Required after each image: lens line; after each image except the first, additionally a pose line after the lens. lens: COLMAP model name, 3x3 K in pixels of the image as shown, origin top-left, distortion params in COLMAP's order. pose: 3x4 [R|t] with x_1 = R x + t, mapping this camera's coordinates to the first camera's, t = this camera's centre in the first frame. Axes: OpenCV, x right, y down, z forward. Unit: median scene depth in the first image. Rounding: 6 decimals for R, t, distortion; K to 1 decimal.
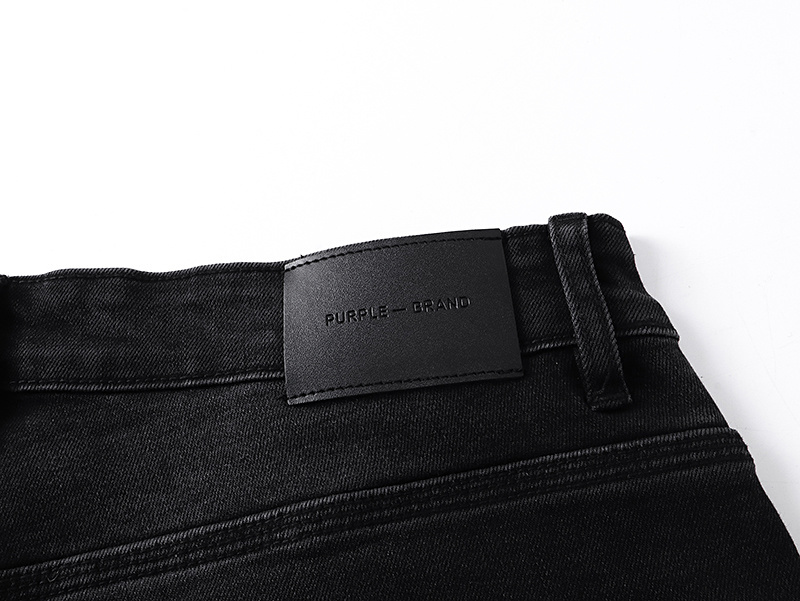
lens RADIAL K [[807.1, 0, 400.0], [0, 807.1, 300.5], [0, 0, 1]] dist [0.001459, -0.021522]
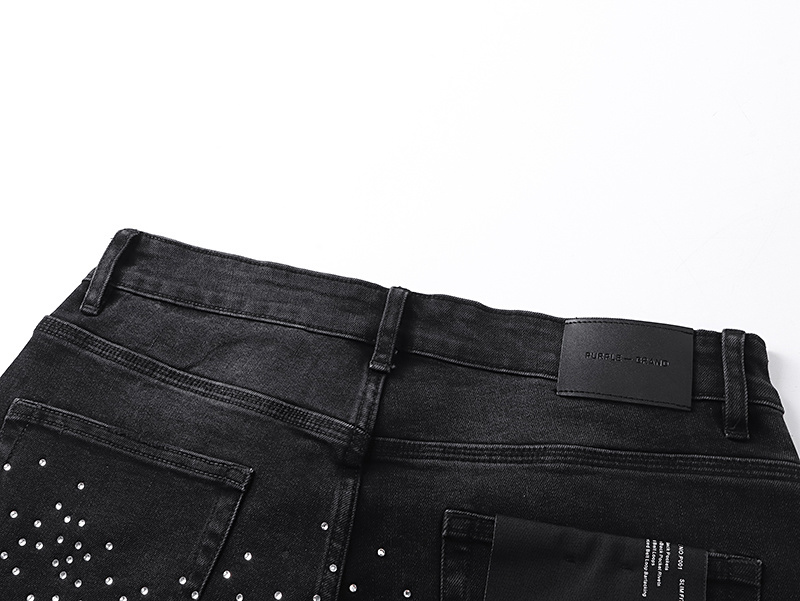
lens RADIAL K [[925.5, 0, 378.1], [0, 925.5, 301.3], [0, 0, 1]] dist [0.007757, 0.002240]
pose [[0.961826, 0.229401, -0.149217, -0.266461], [-0.241487, 0.967988, -0.068430, 0.167793], [0.128742, 0.101851, 0.986434, -1.159861]]
